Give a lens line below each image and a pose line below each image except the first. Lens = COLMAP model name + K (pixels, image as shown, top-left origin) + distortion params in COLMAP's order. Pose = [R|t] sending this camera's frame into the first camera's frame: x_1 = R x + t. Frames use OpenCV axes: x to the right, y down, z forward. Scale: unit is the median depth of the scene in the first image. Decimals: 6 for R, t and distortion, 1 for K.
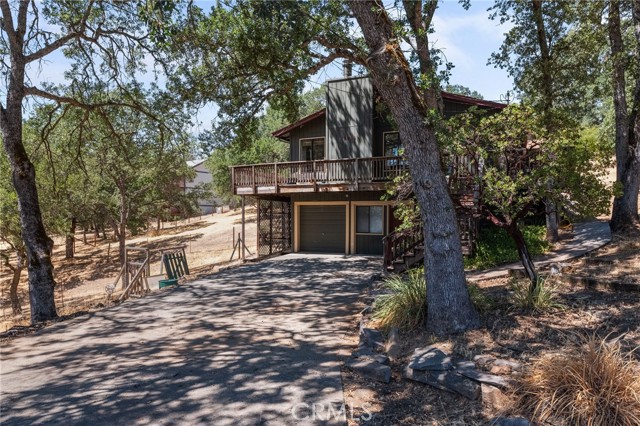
lens RADIAL K [[434.9, 0, 320.7], [0, 434.9, 233.6], [0, 0, 1]] dist [-0.001120, 0.000863]
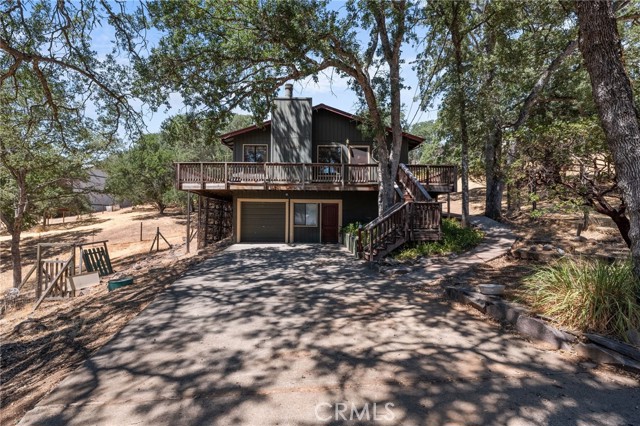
lens RADIAL K [[284.7, 0, 319.8], [0, 284.7, 224.2], [0, 0, 1]] dist [0.002725, 0.000229]
pose [[0.902362, -0.007930, 0.430907, -0.228893], [0.012295, 0.999897, -0.007346, 0.002955], [-0.430805, 0.011927, 0.902366, 0.288925]]
